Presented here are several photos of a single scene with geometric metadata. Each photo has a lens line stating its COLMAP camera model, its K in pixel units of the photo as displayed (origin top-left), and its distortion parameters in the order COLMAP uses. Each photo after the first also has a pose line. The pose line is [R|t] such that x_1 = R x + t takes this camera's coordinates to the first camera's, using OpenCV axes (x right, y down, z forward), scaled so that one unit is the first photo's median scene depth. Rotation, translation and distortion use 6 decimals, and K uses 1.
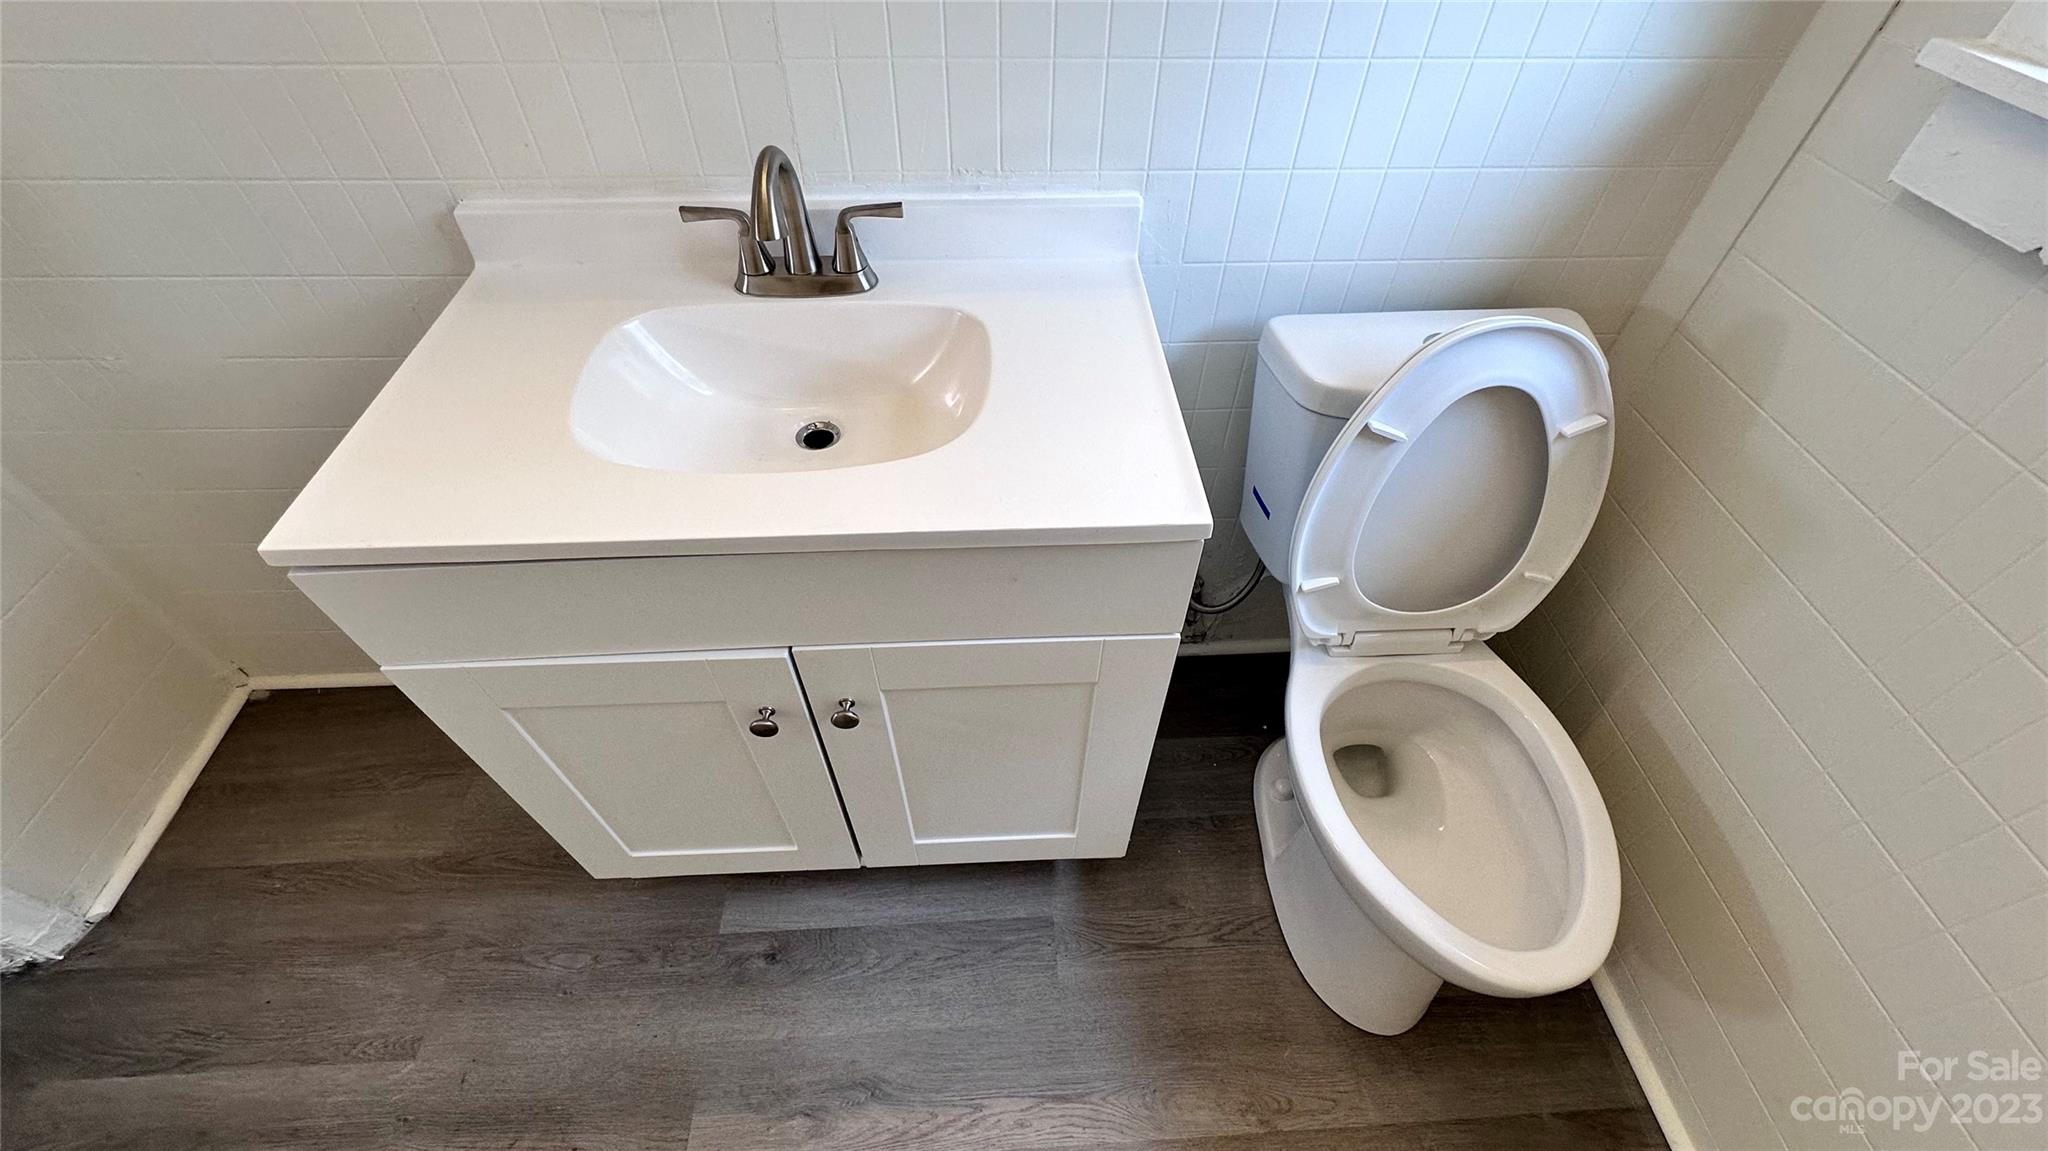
lens RADIAL K [[813.5, 0, 1031.2], [0, 813.5, 573.5], [0, 0, 1]] dist [-0.003877, 0.000610]
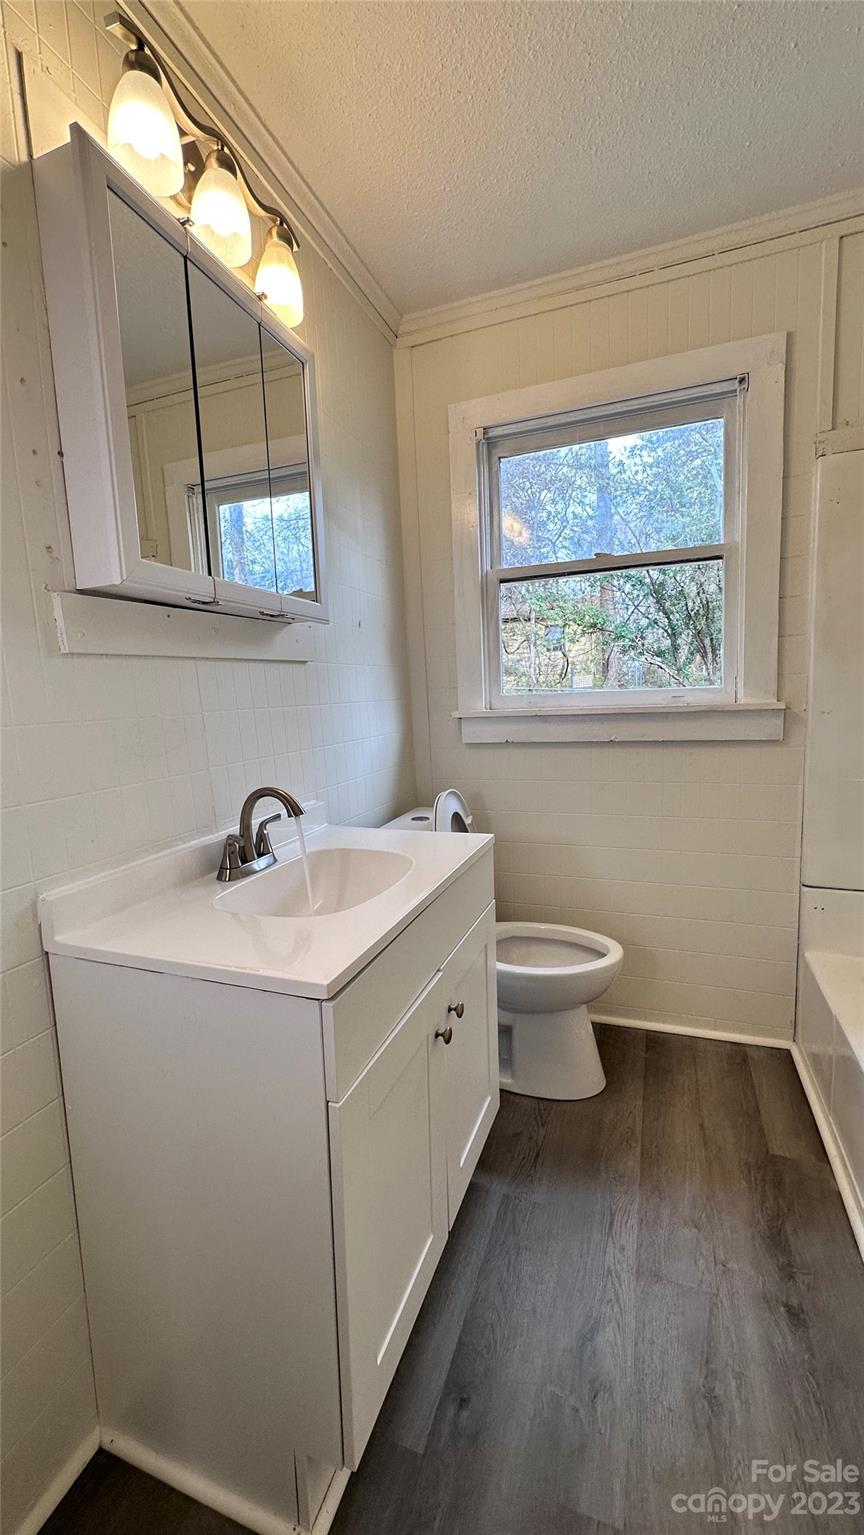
lens RADIAL K [[609.7, 0, 429.1], [0, 609.7, 765.5], [0, 0, 1]] dist [-0.003877, 0.000610]
pose [[0.402805, -0.136905, 0.904989, -0.968438], [0.708766, 0.672275, -0.213767, 0.036380], [-0.579136, 0.727532, 0.367829, 0.098029]]
